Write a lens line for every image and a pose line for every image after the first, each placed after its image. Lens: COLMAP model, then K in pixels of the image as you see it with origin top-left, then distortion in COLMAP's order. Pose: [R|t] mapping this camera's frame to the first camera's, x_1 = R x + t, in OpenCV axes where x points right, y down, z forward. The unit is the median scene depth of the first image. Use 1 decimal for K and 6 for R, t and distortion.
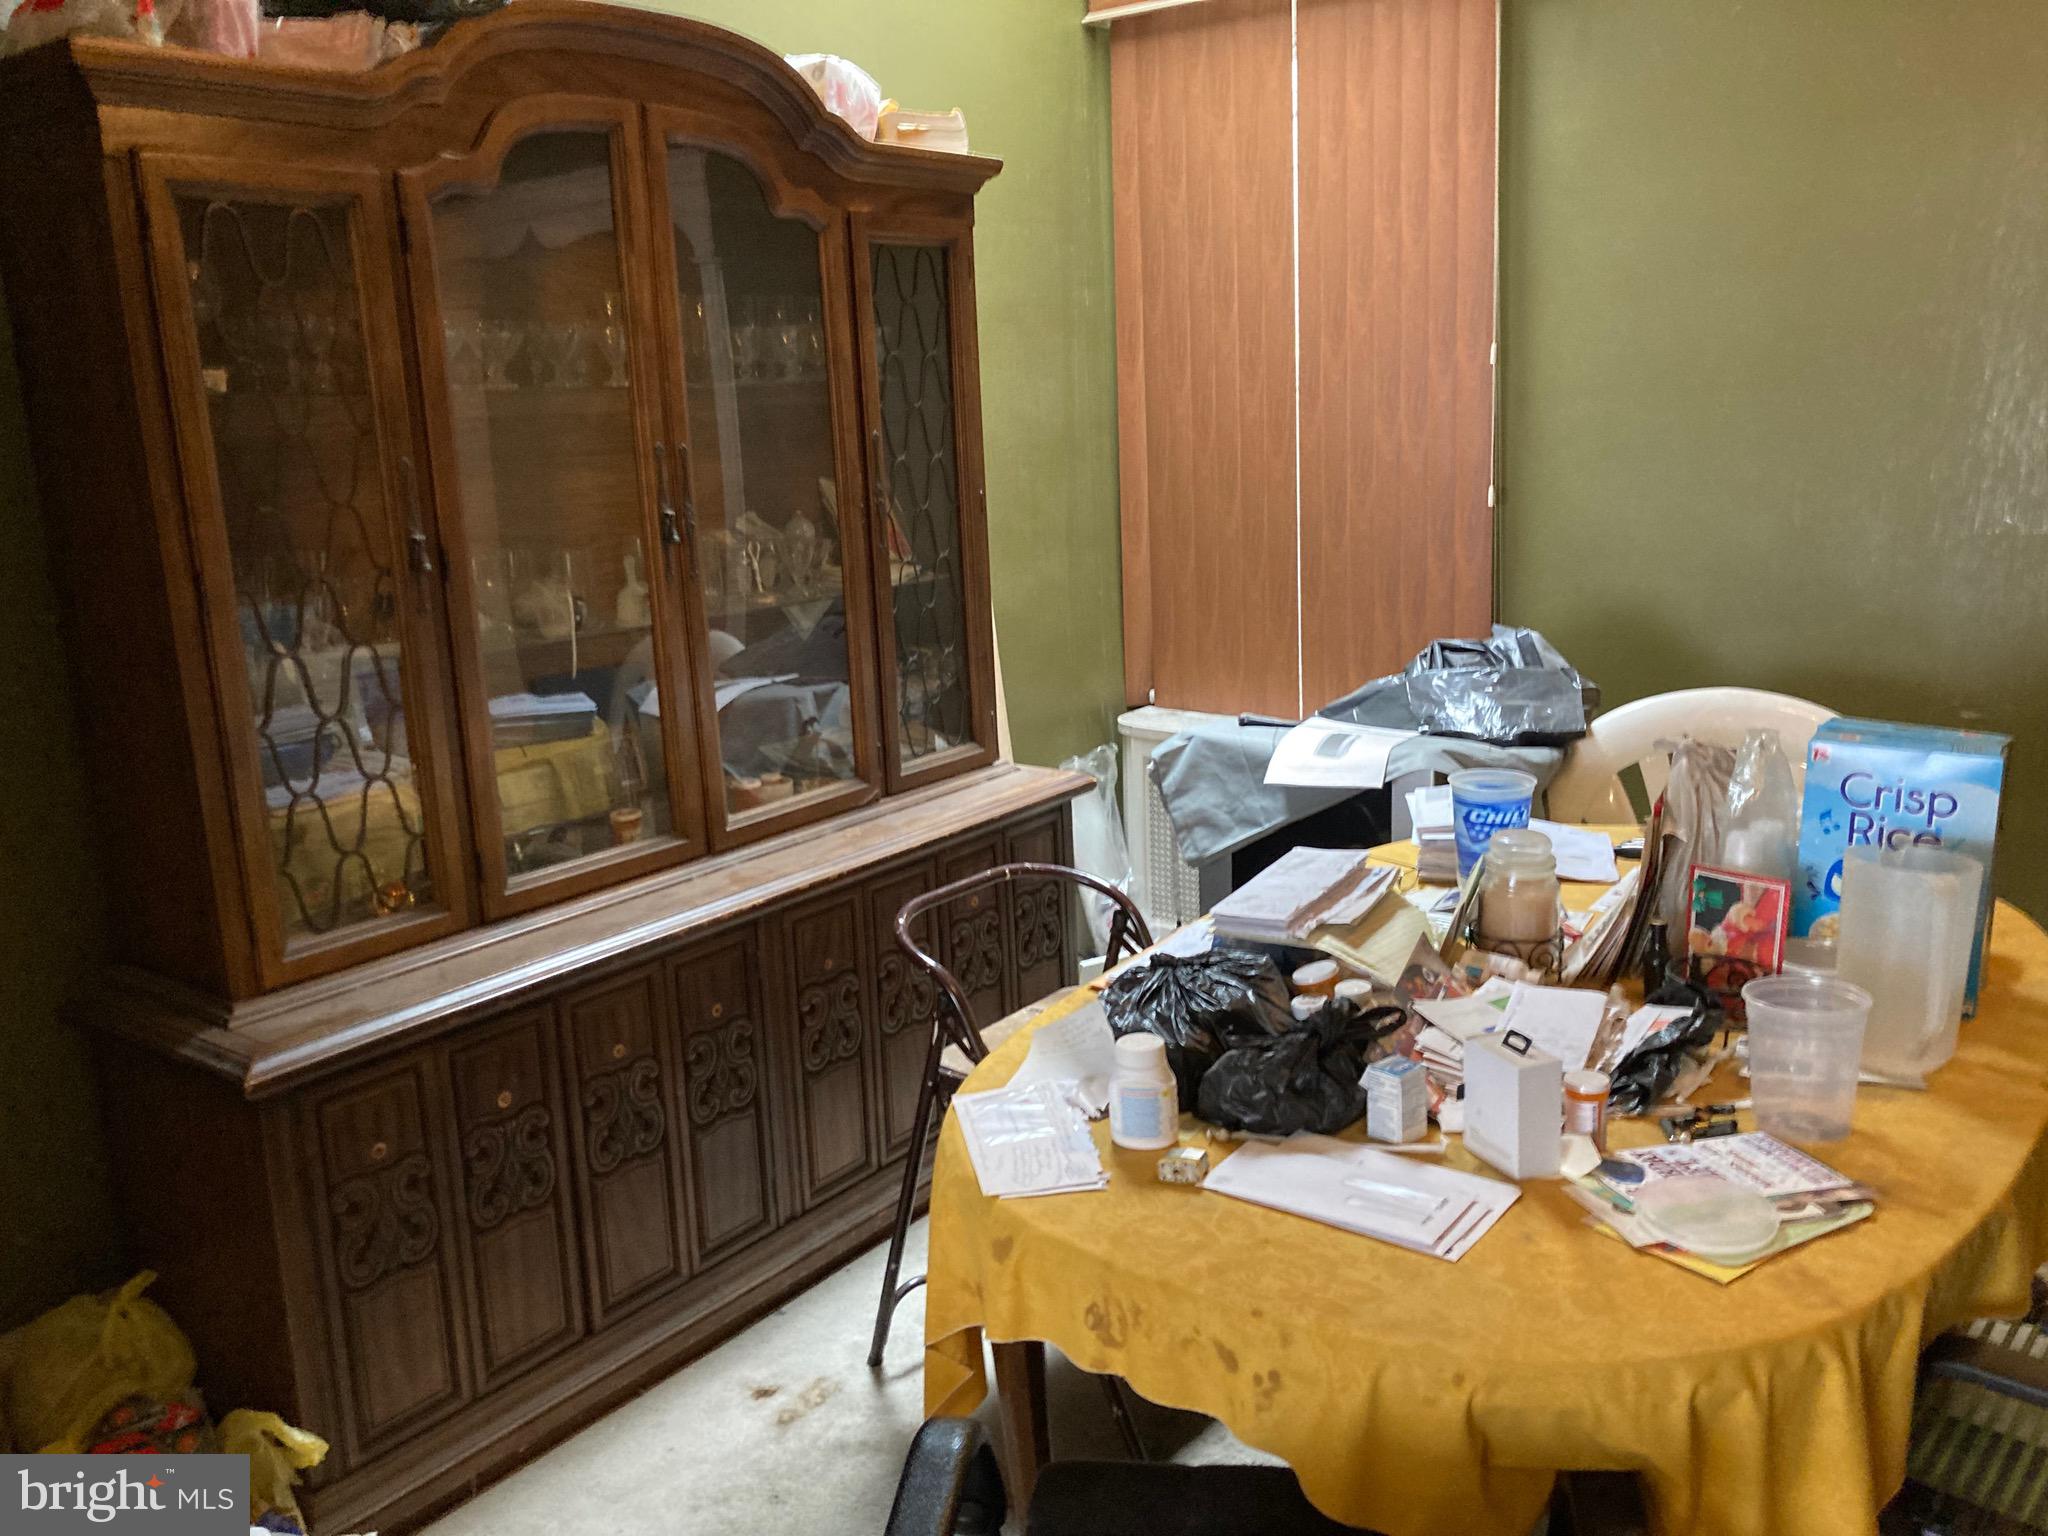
lens RADIAL K [[1681.8, 0, 1031.5], [0, 1681.8, 739.2], [0, 0, 1]] dist [0.017157, 0.001148]
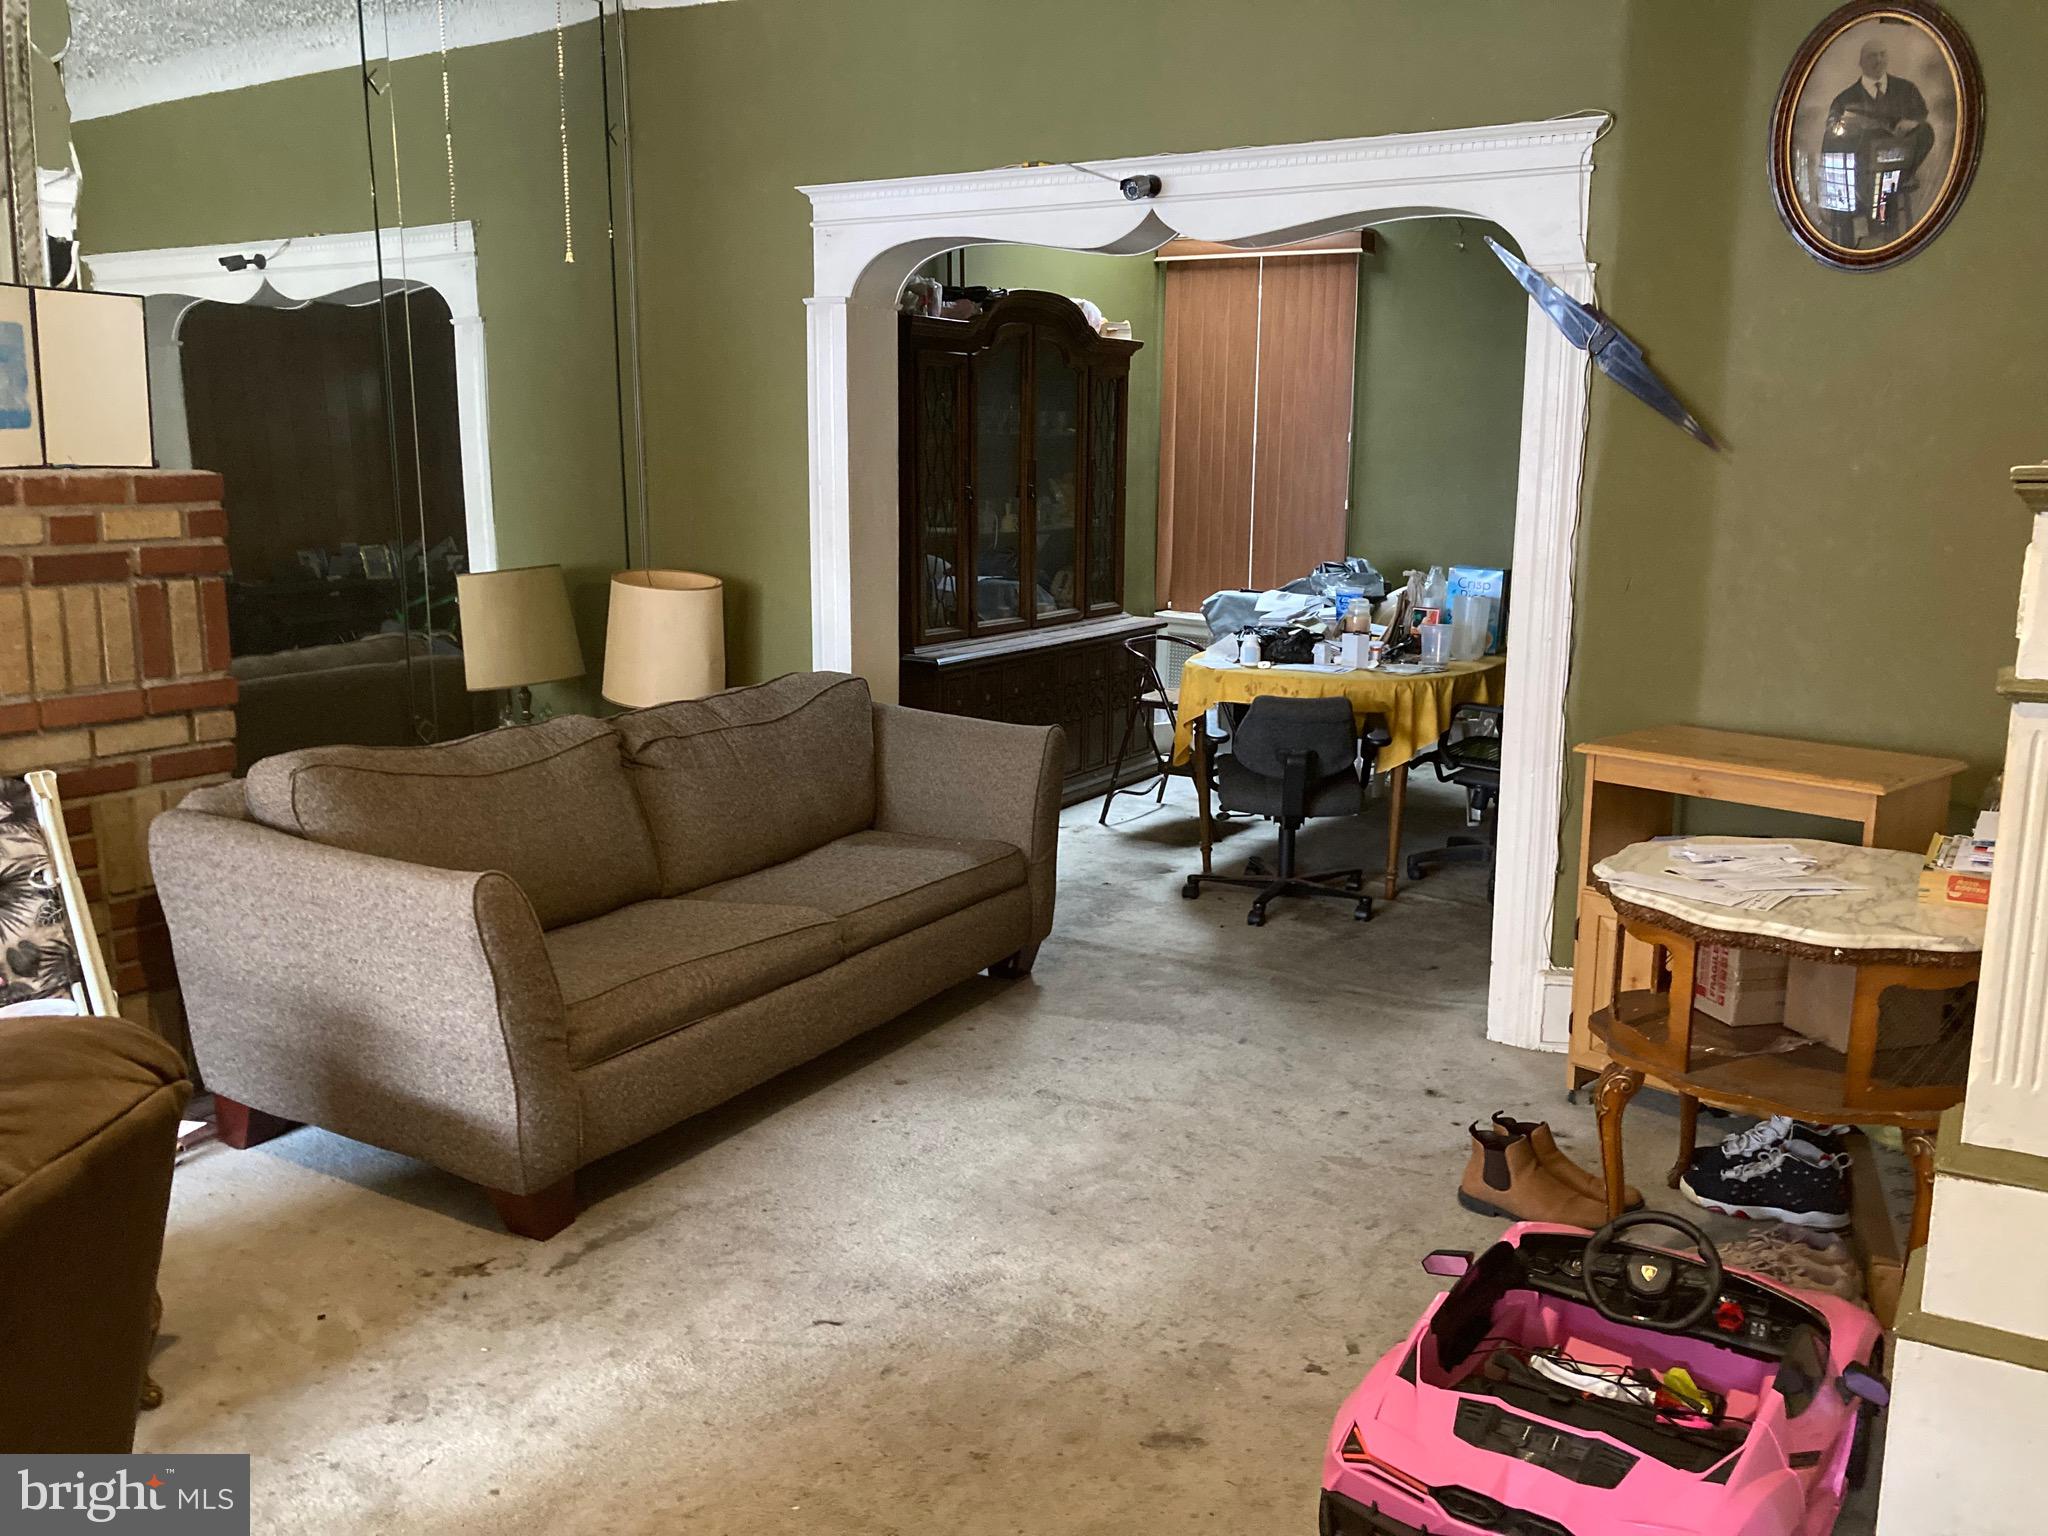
lens RADIAL K [[1685.2, 0, 1024.0], [0, 1685.2, 768.0], [0, 0, 1]] dist [0.069732, -0.066624]
pose [[0.994991, 0.034413, 0.093850, -0.448925], [-0.033290, 0.999354, -0.013509, 0.322178], [-0.094254, 0.010317, 0.995495, -1.512756]]
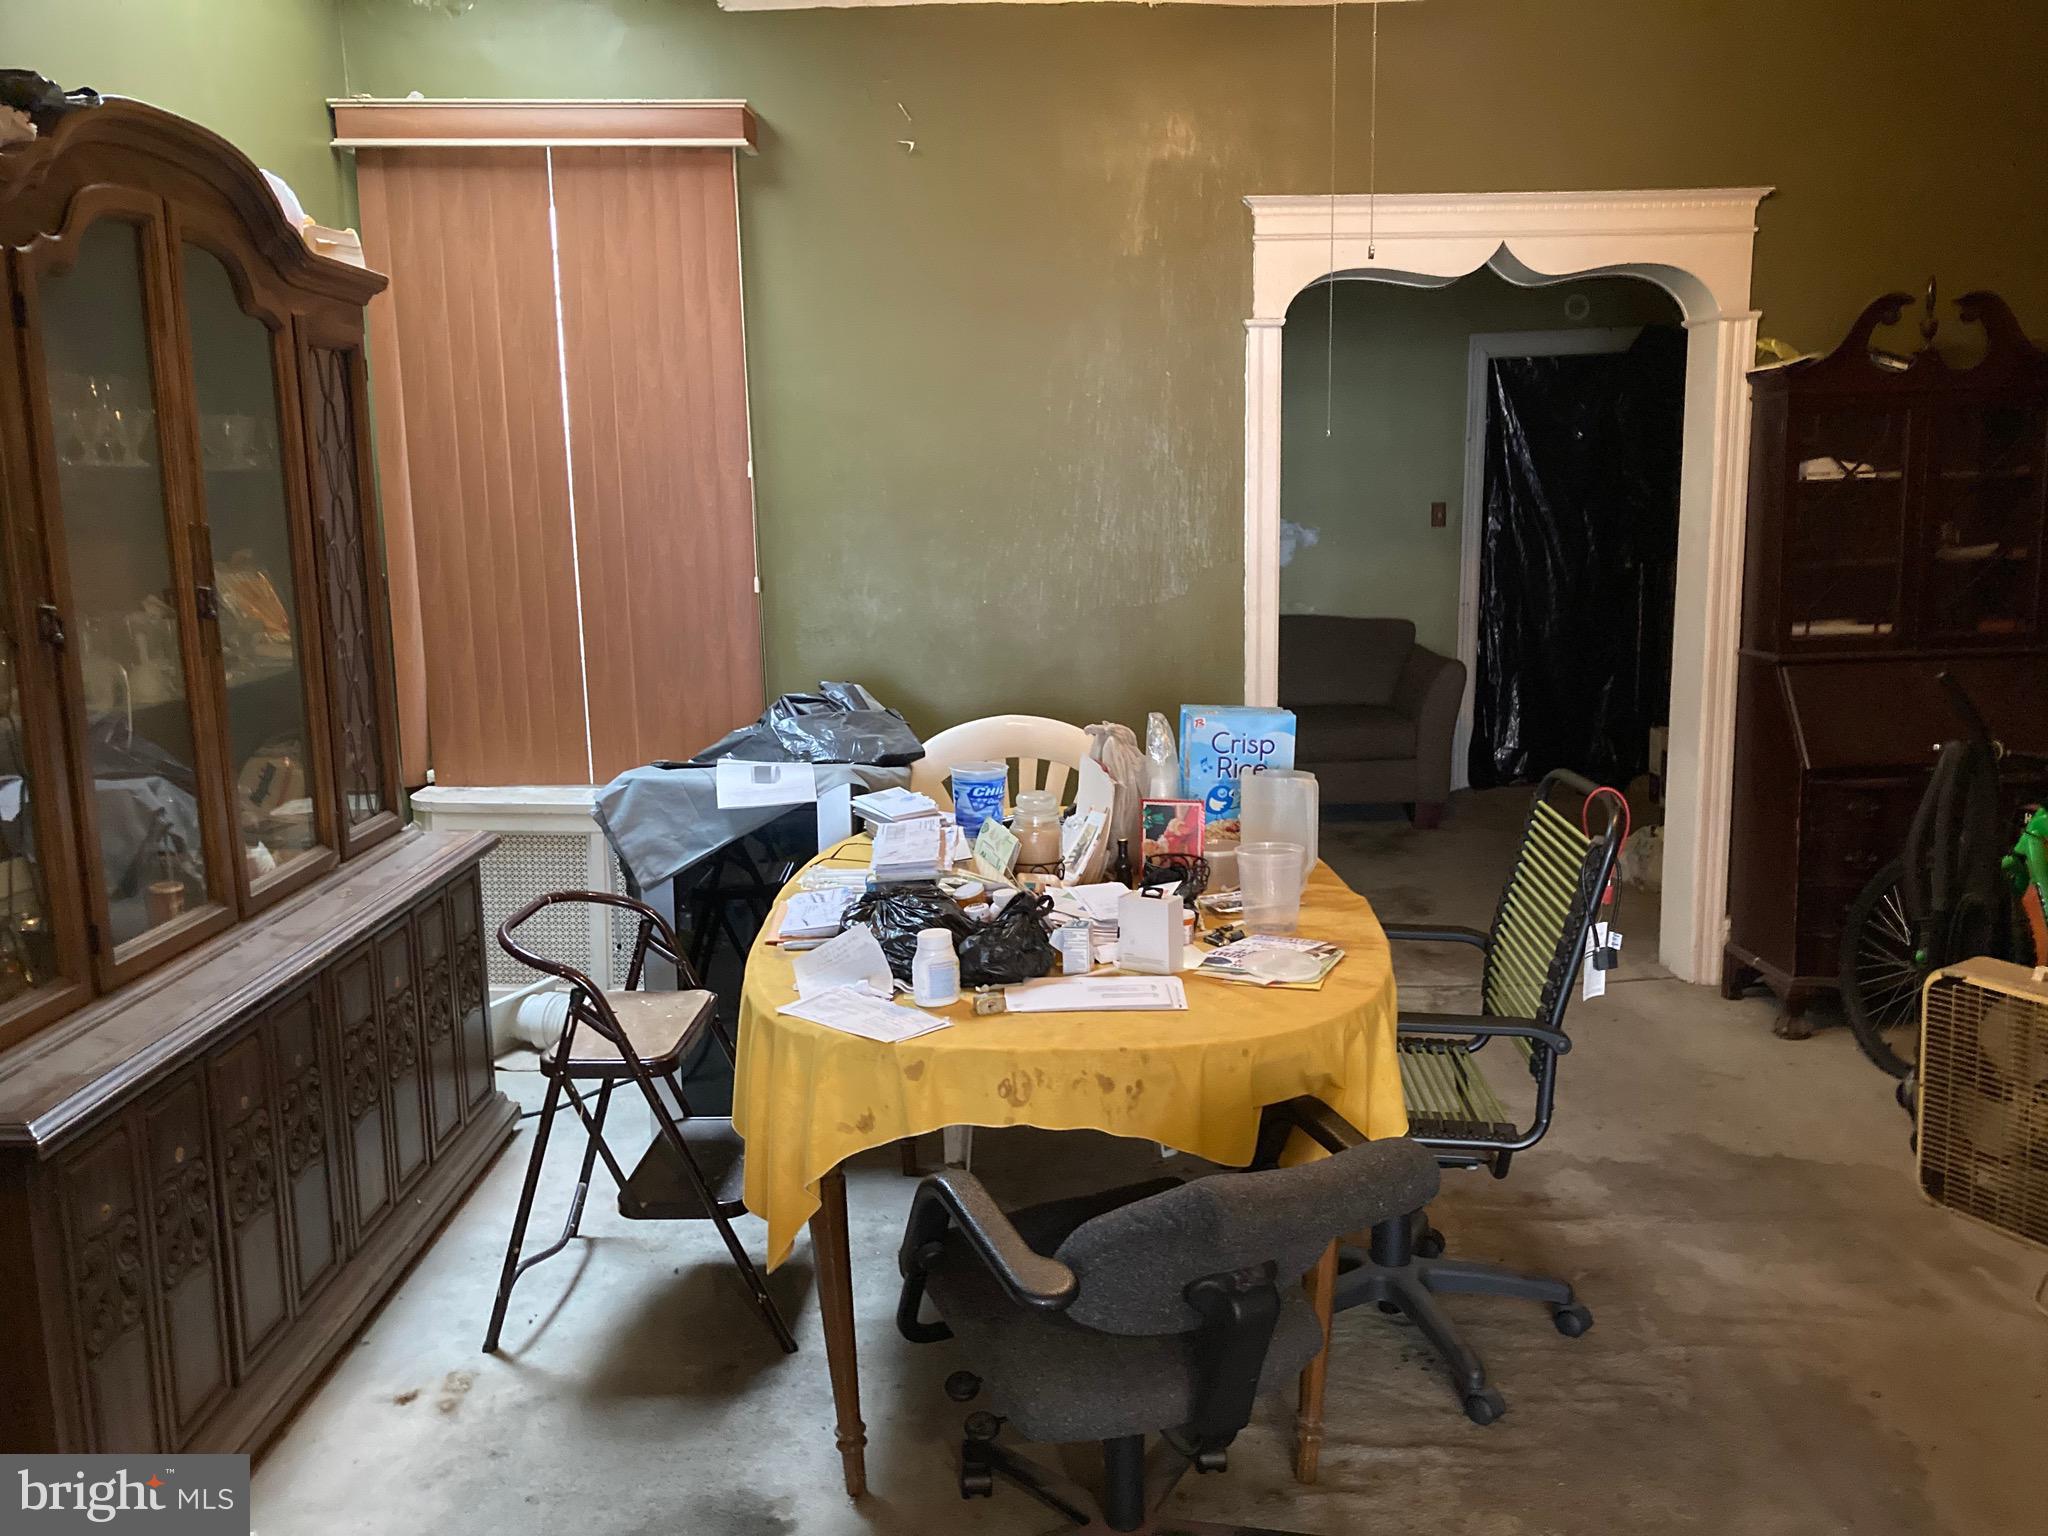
lens RADIAL K [[1685.2, 0, 1024.0], [0, 1685.2, 768.0], [0, 0, 1]] dist [0.069732, -0.066624]
pose [[0.797938, -0.068874, 0.598791, -0.452481], [0.101764, 0.994582, -0.021211, 0.049099], [-0.594086, 0.077860, 0.800624, -0.132144]]
